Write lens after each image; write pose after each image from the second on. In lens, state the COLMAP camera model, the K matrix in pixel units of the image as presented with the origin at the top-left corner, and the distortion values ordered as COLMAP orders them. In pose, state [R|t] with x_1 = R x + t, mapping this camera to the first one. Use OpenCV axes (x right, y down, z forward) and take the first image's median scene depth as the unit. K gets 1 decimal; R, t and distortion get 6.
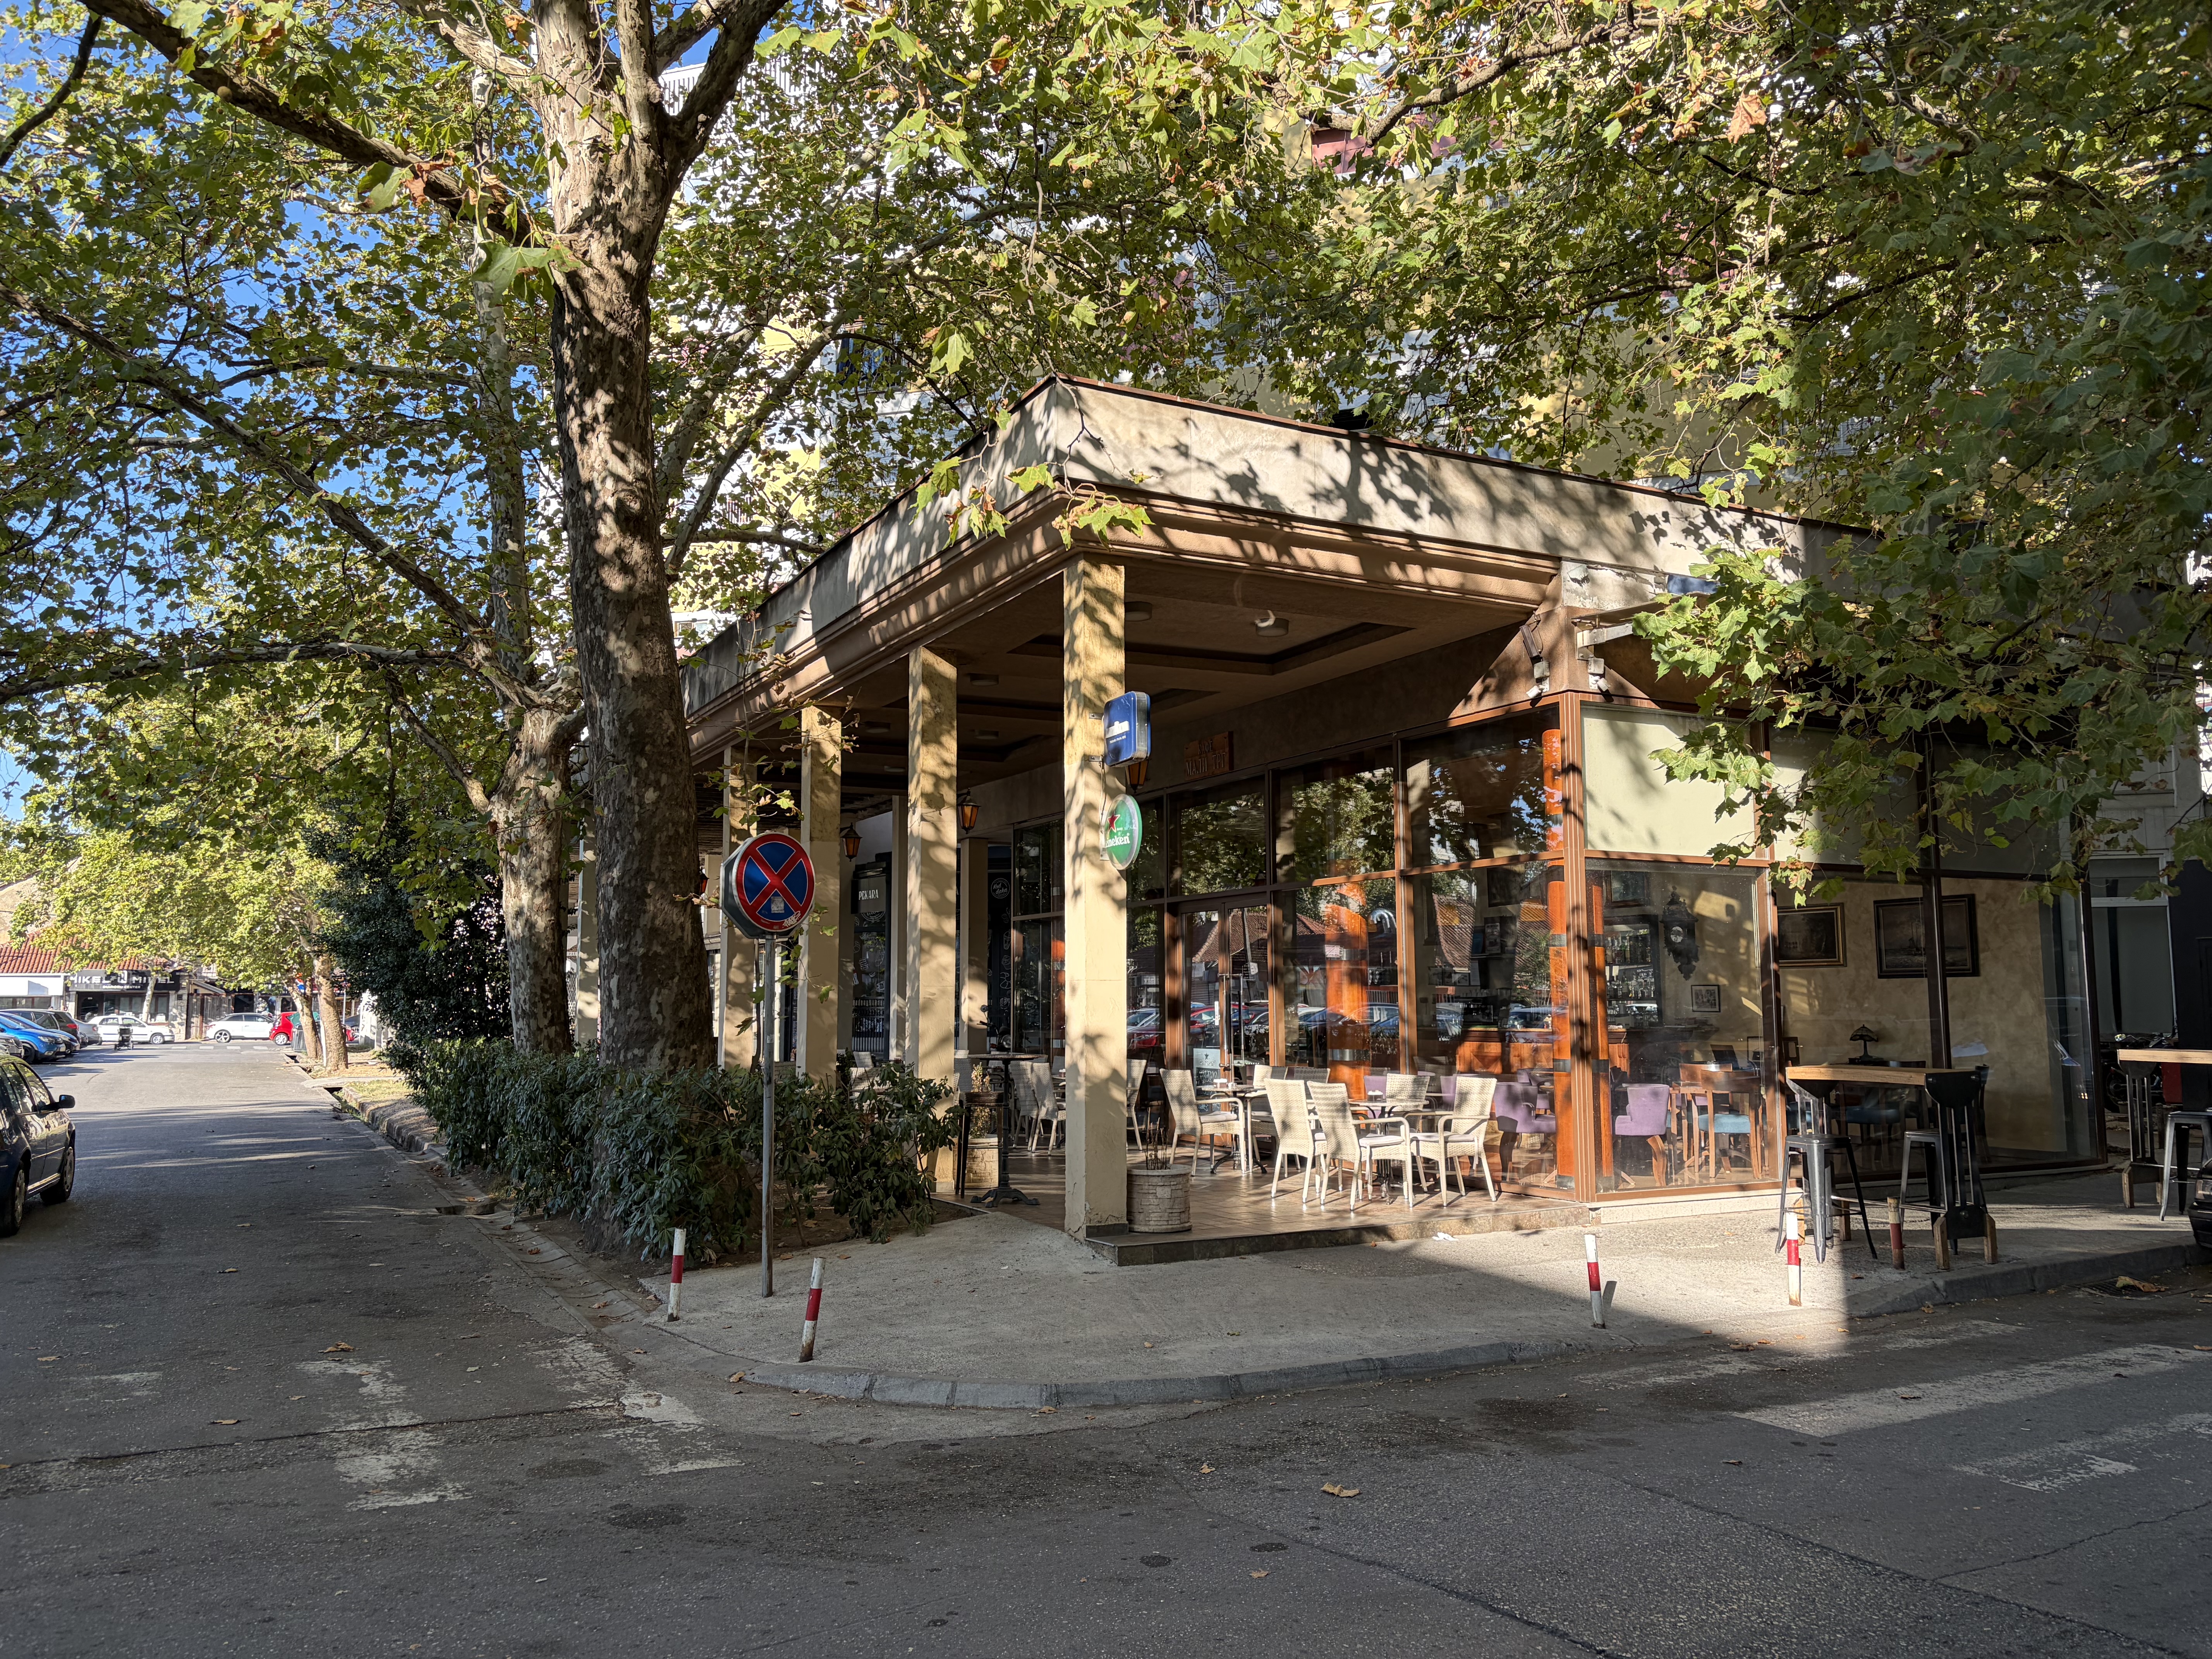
lens RADIAL K [[1671.1, 0, 1103.2], [0, 1671.1, 797.9], [0, 0, 1]] dist [-0.071396, -0.001852]
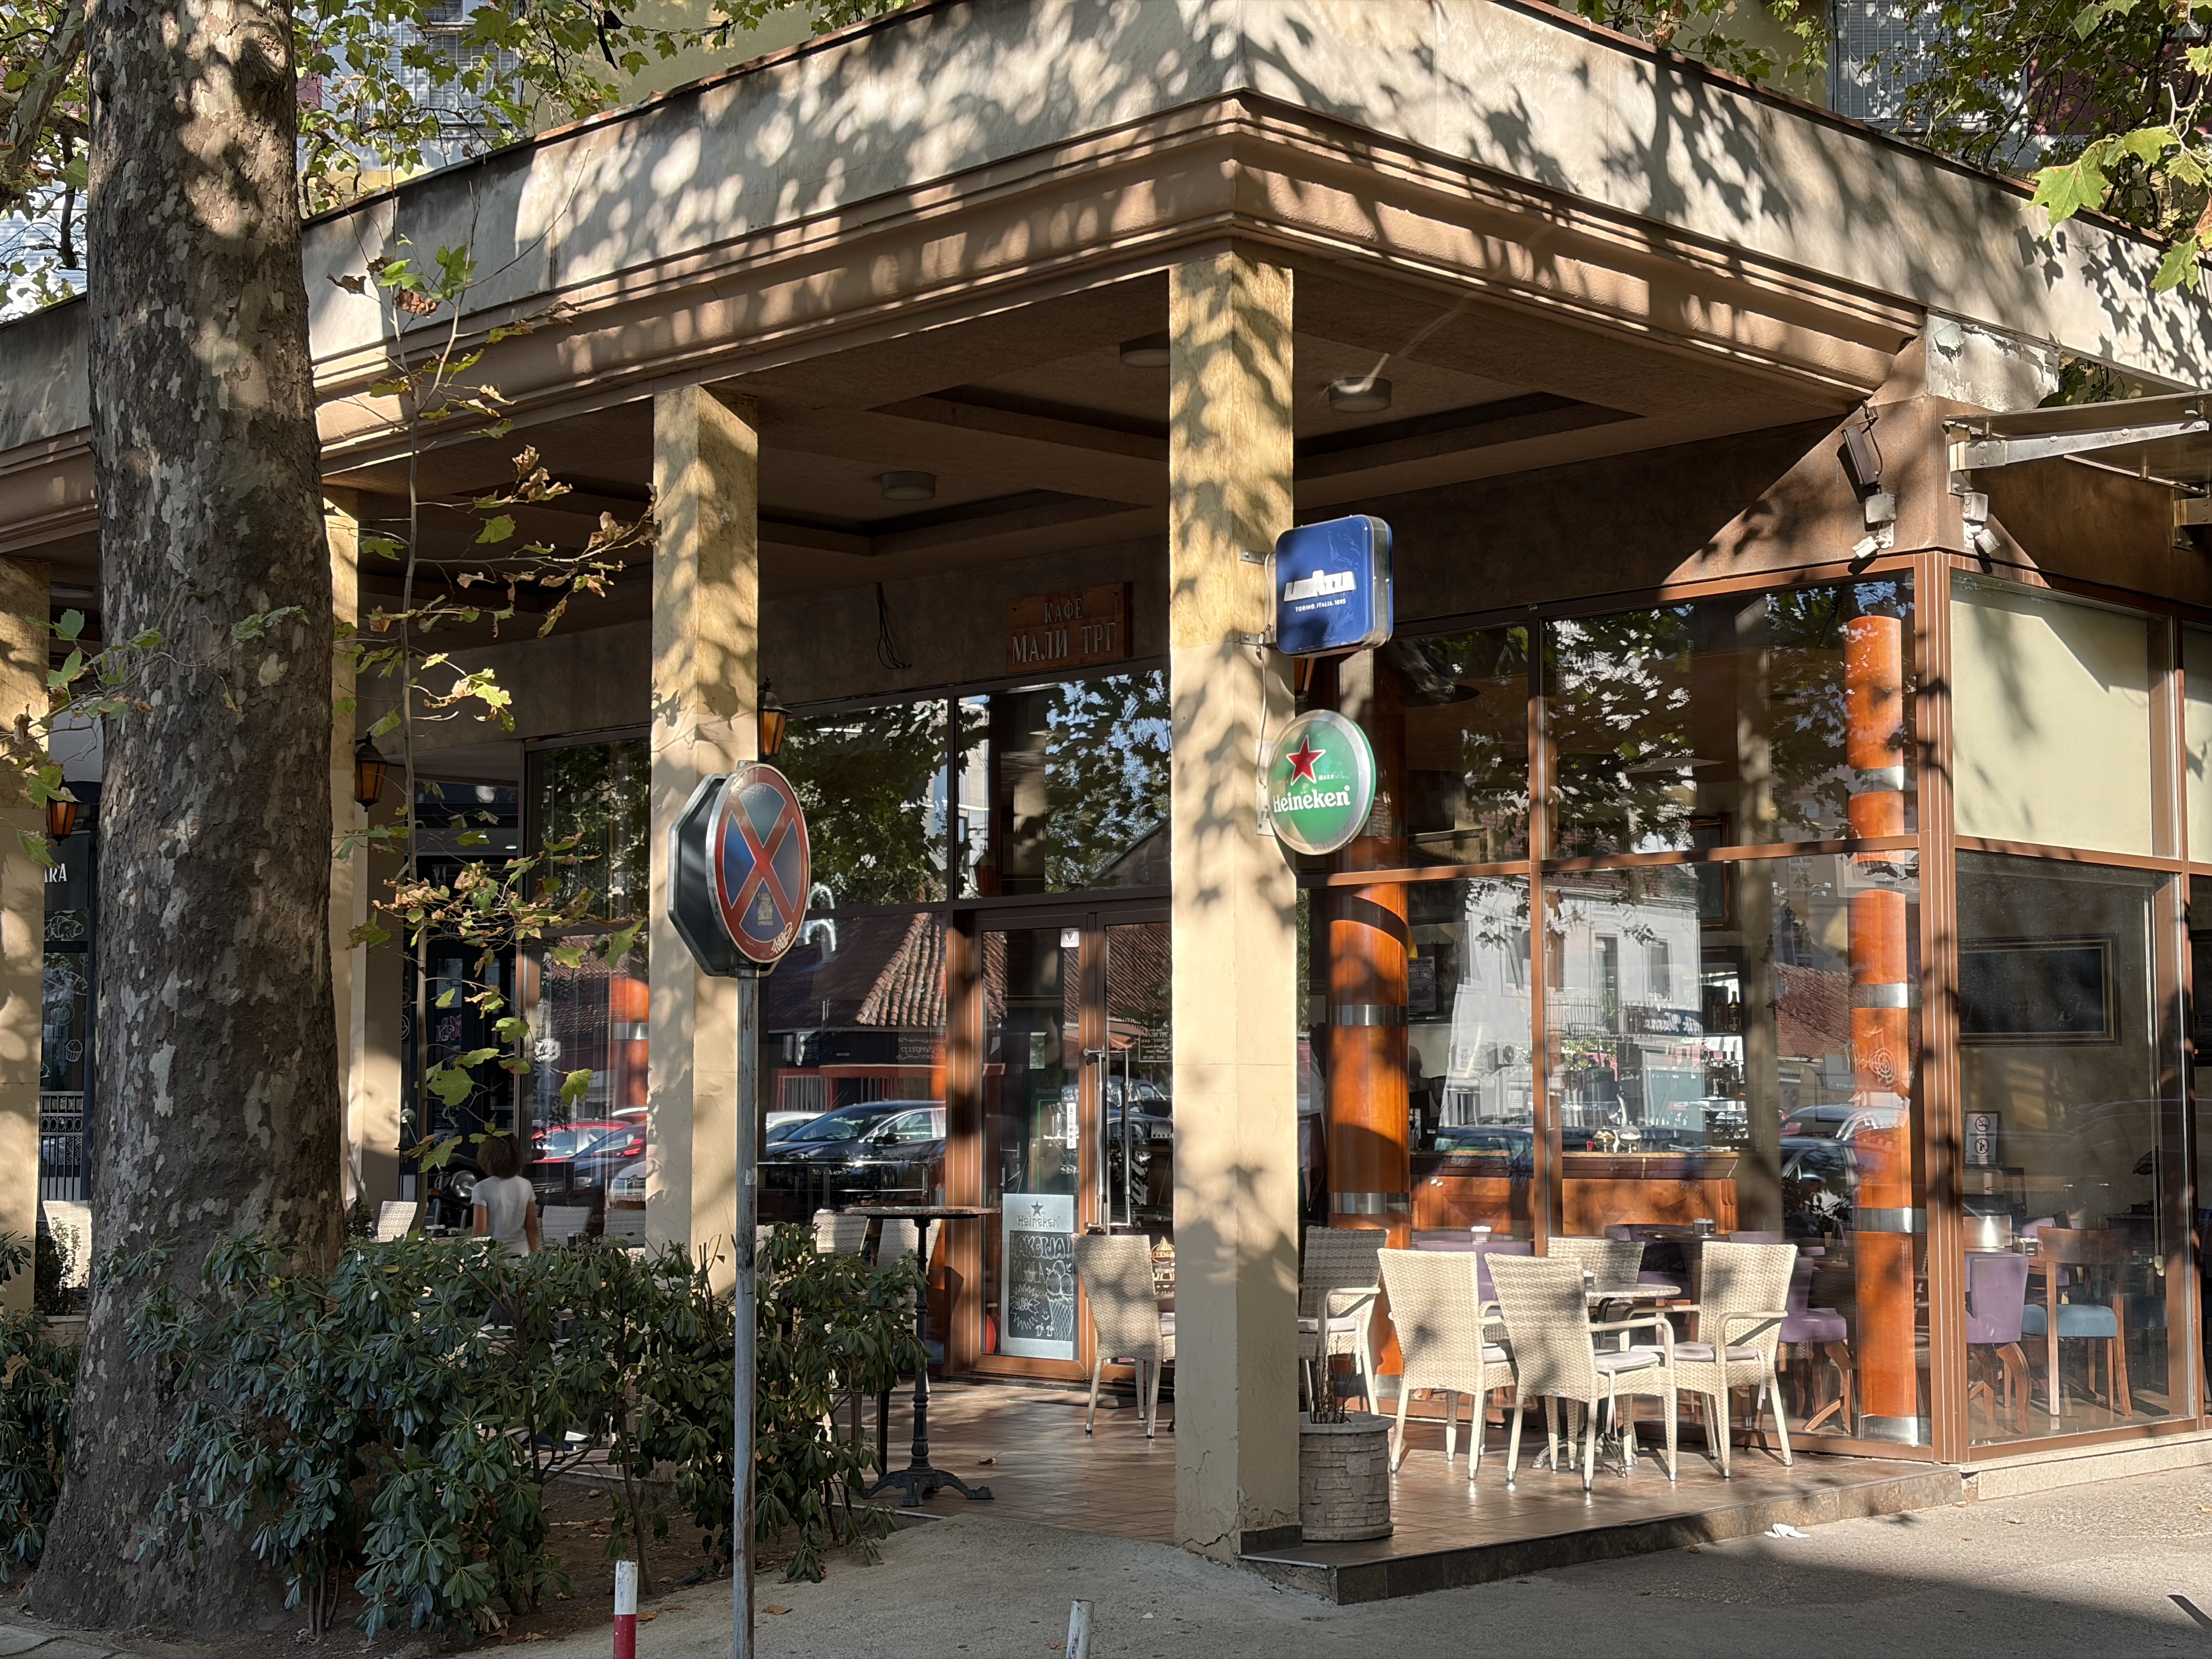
lens RADIAL K [[3386.1, 0, 1106.0], [0, 3386.1, 829.5], [0, 0, 1]] dist [-0.103777, 0.076910]
pose [[0.953161, 0.027749, 0.301188, -0.335515], [-0.040323, 0.998552, 0.035613, 0.000296], [-0.299764, -0.046090, 0.952899, 0.007631]]
